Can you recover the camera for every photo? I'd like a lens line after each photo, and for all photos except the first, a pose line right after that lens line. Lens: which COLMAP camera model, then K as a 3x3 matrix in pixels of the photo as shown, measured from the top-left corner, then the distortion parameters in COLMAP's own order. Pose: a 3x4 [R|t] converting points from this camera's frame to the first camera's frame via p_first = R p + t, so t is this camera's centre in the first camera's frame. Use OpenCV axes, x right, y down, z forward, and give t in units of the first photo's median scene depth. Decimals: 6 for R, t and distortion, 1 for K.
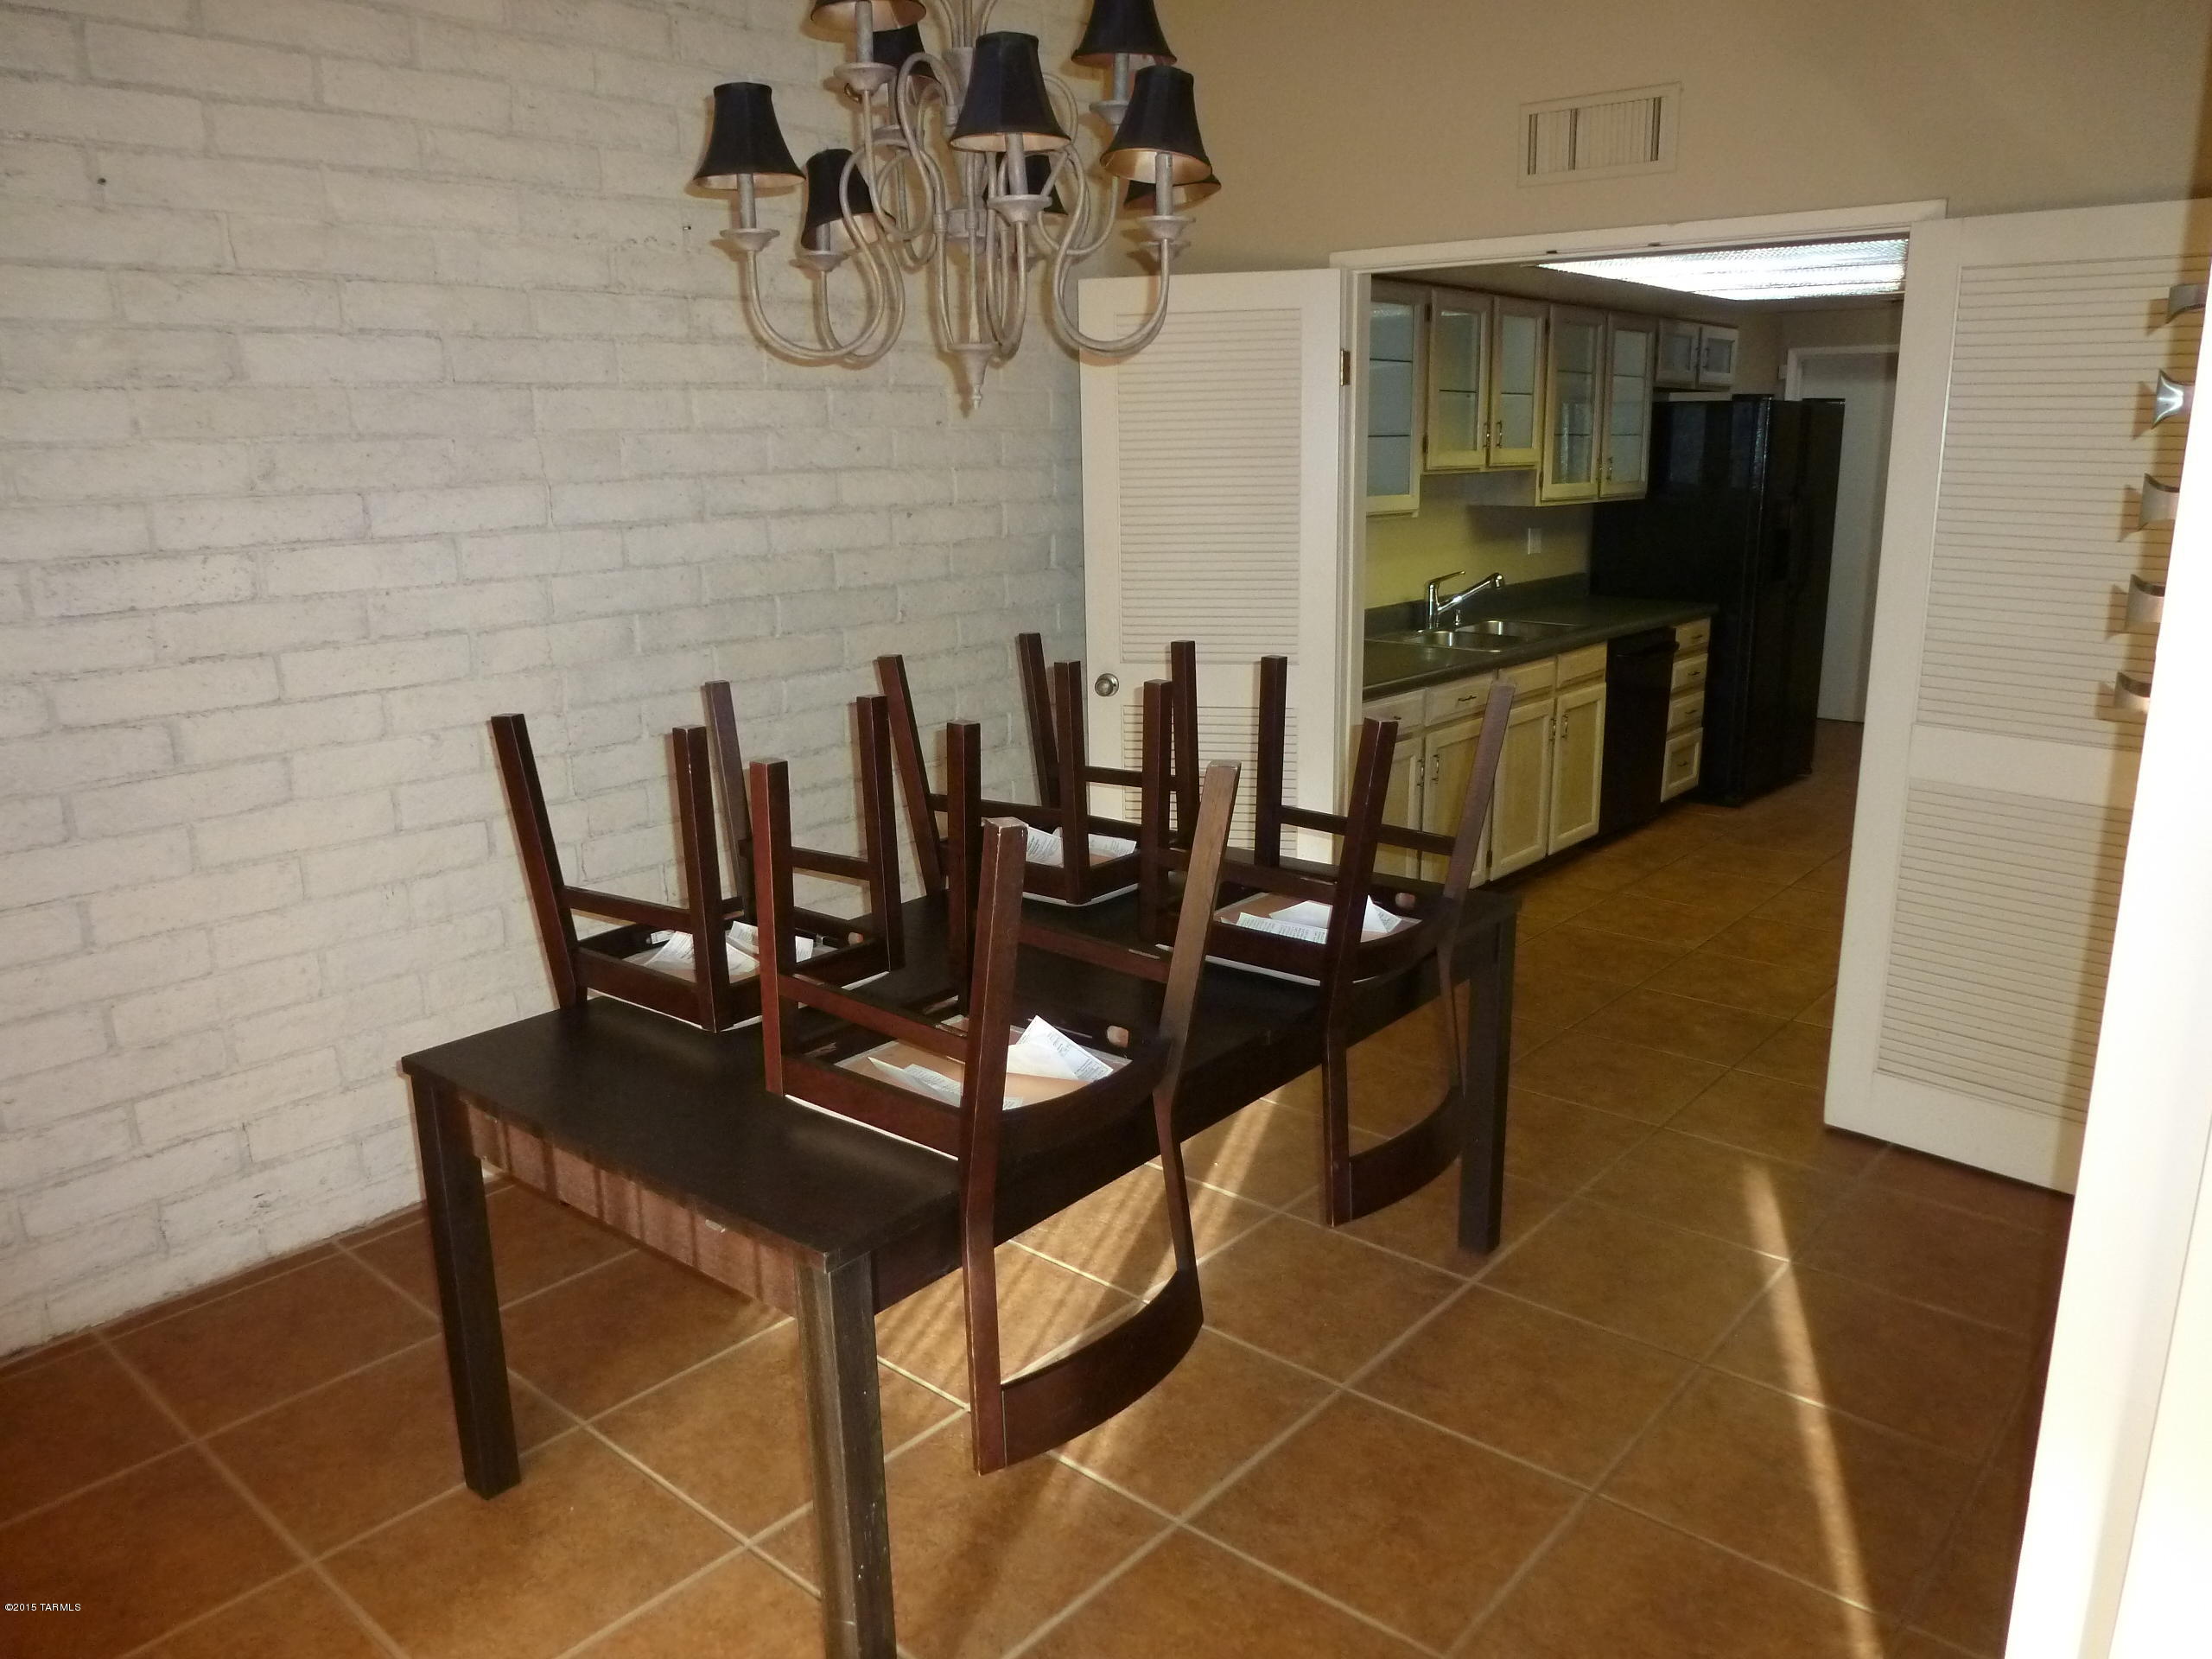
lens RADIAL K [[1585.8, 0, 1109.3], [0, 1585.8, 834.4], [0, 0, 1]] dist [-0.058395, 0.023202]
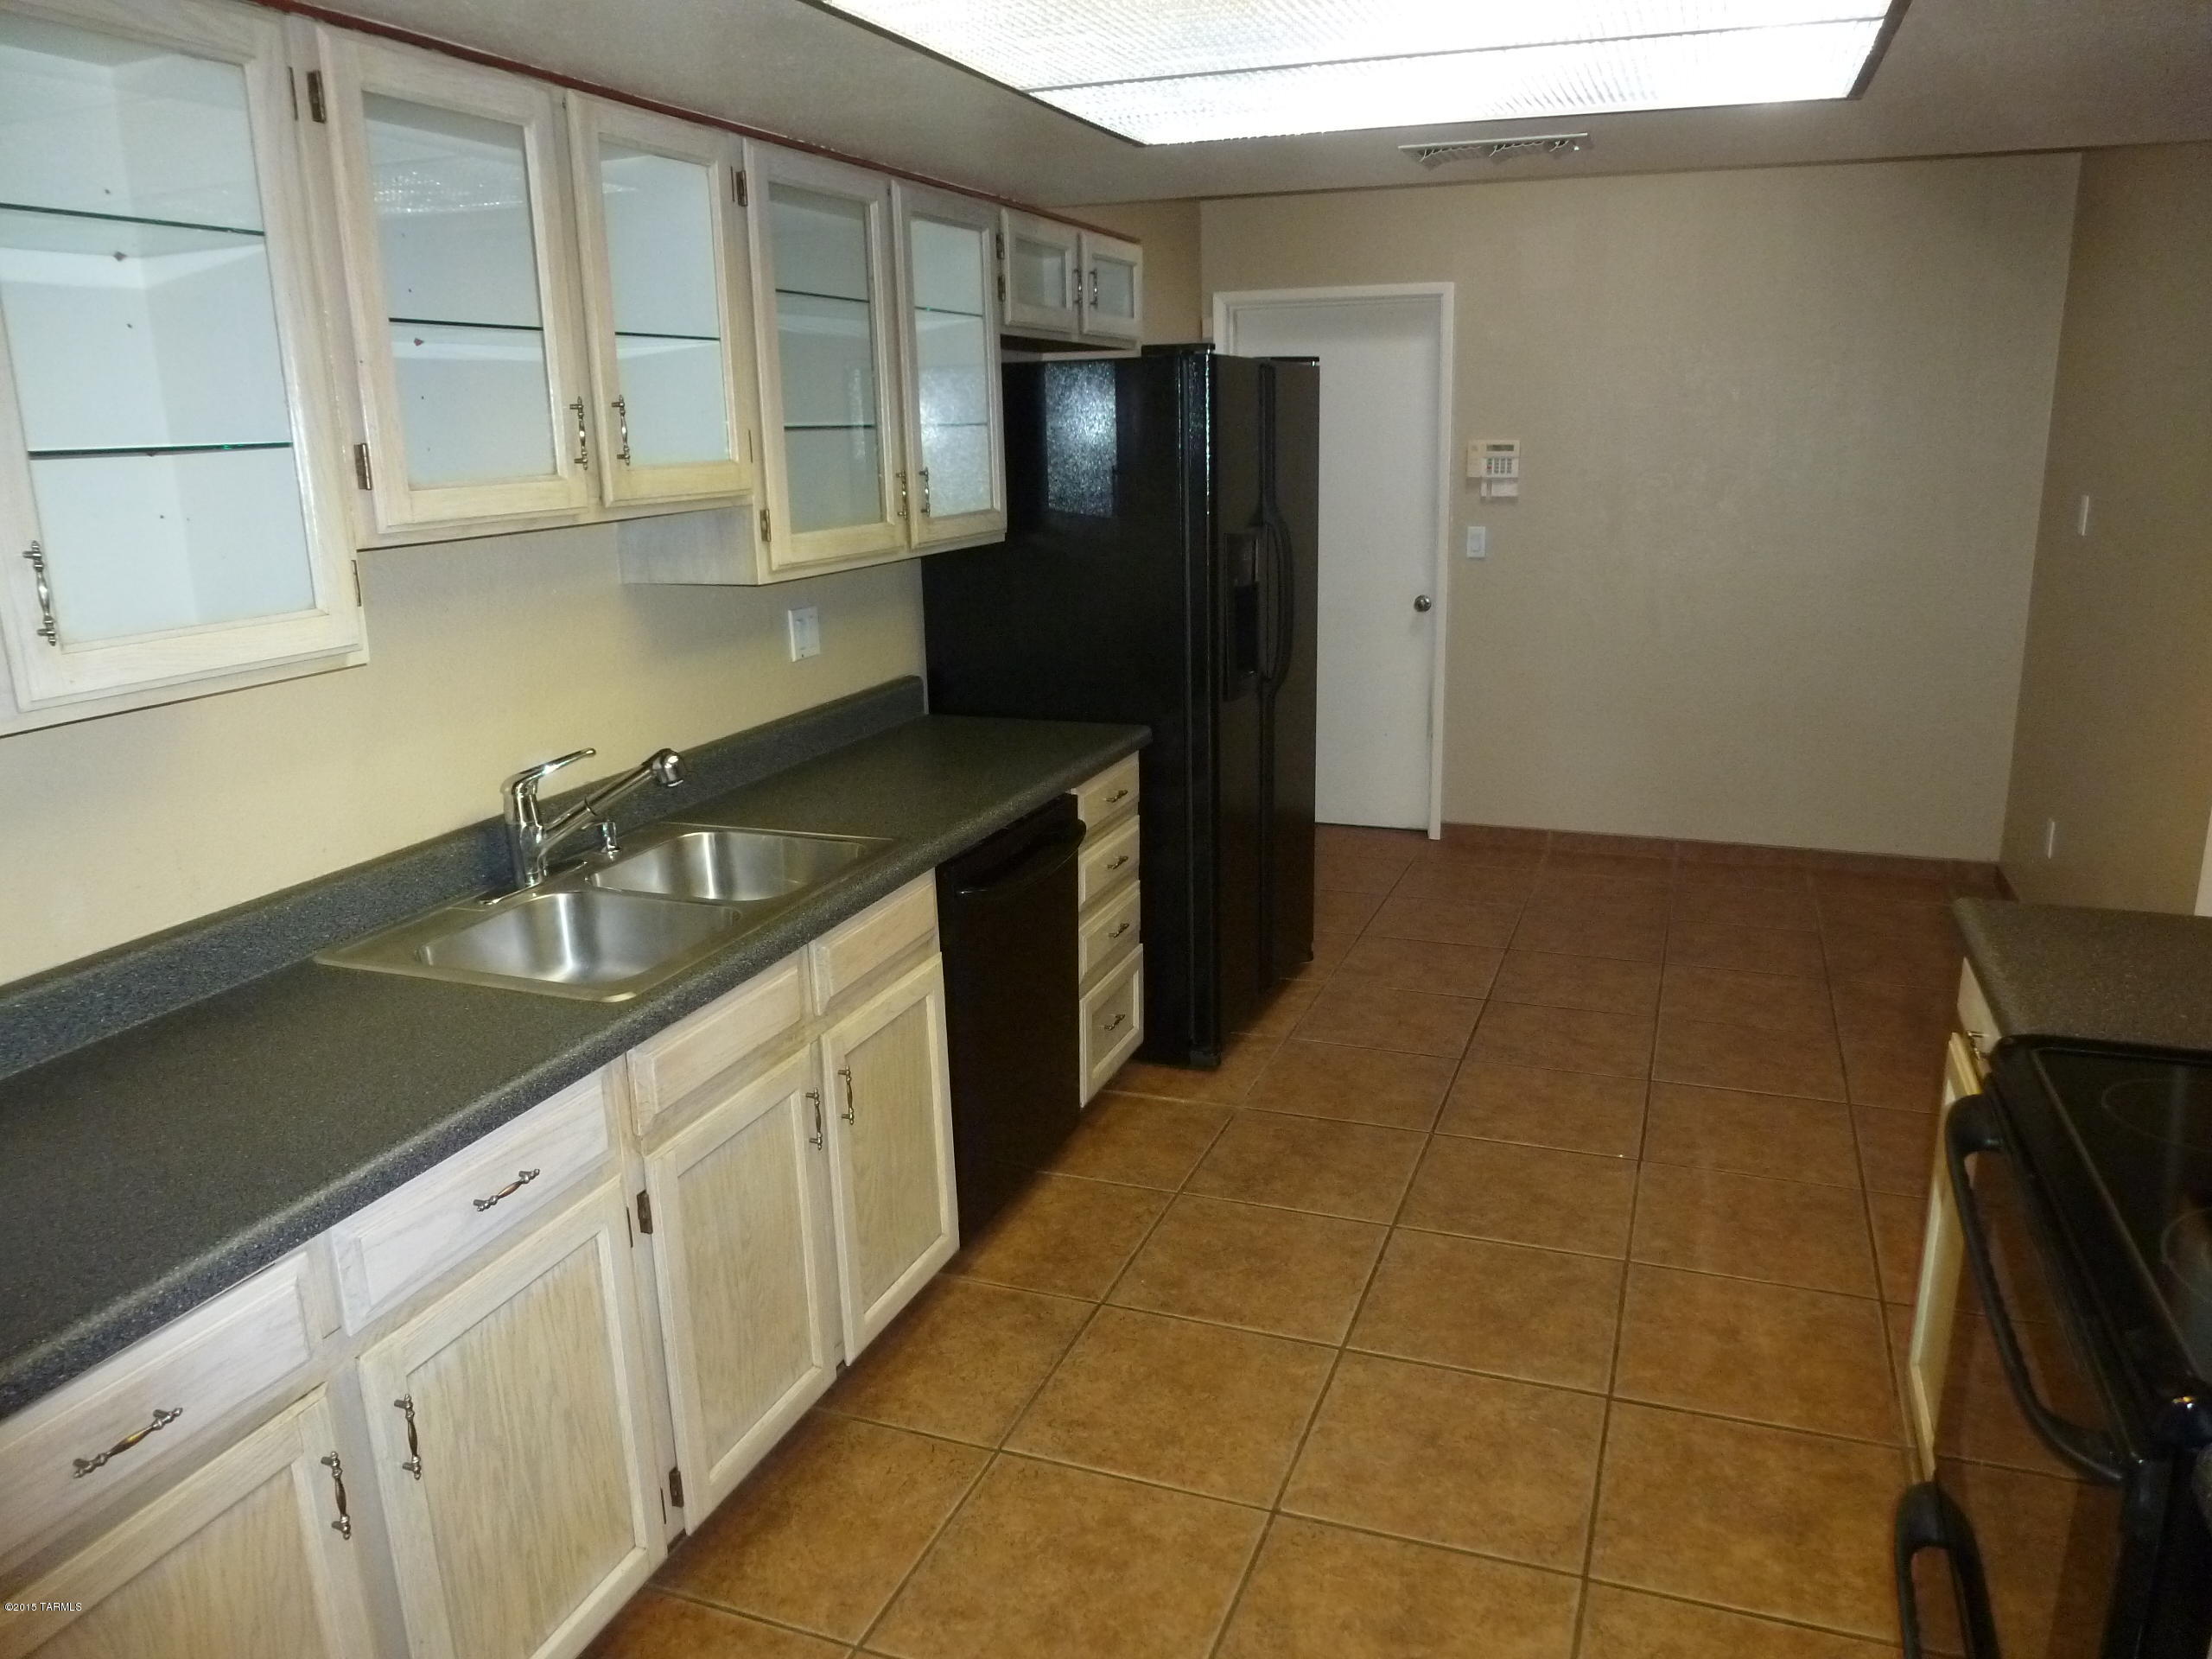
lens RADIAL K [[1585.8, 0, 1110.9], [0, 1585.8, 832.4], [0, 0, 1]] dist [-0.058395, 0.023202]
pose [[0.939442, -0.093932, 0.329584, 0.196893], [0.092582, 0.995508, 0.019825, -0.127917], [-0.329966, 0.011889, 0.943918, 0.501450]]
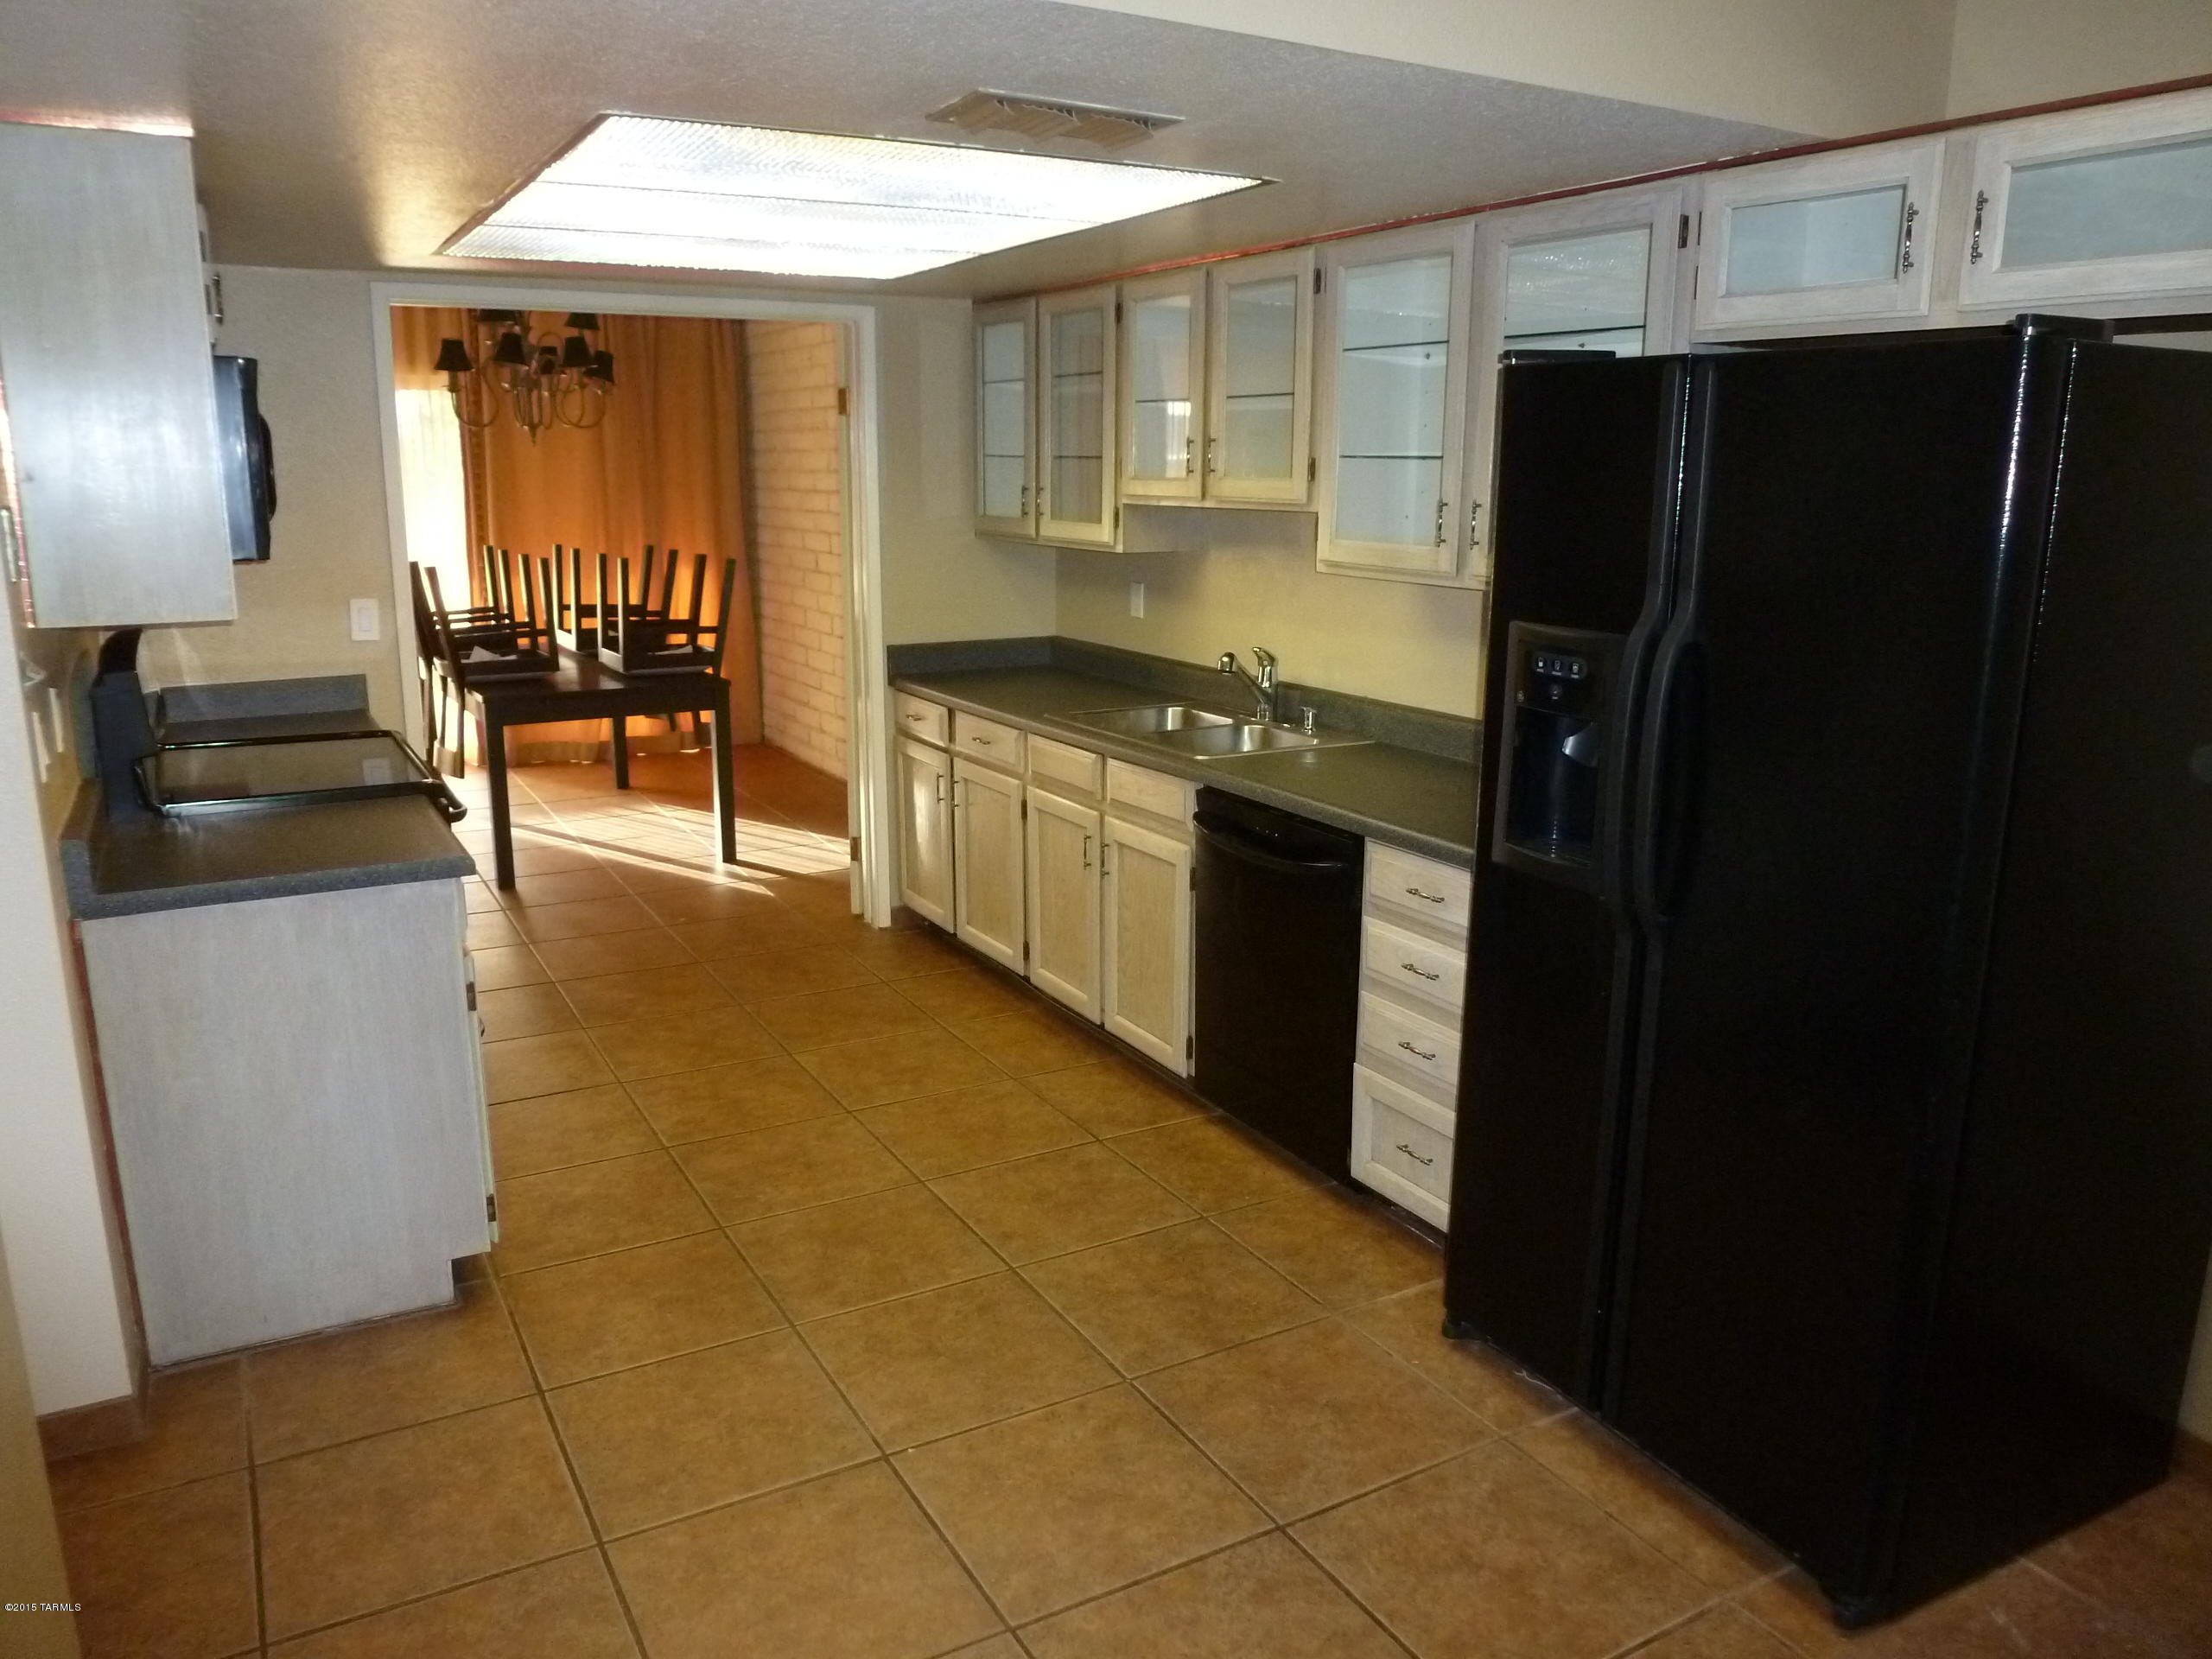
lens RADIAL K [[1585.8, 0, 1103.6], [0, 1585.8, 834.6], [0, 0, 1]] dist [-0.058395, 0.023202]
pose [[-0.337571, 0.220918, -0.915009, 0.848930], [-0.233056, 0.922188, 0.308632, -0.269981], [0.911993, 0.317433, -0.259818, 1.059412]]
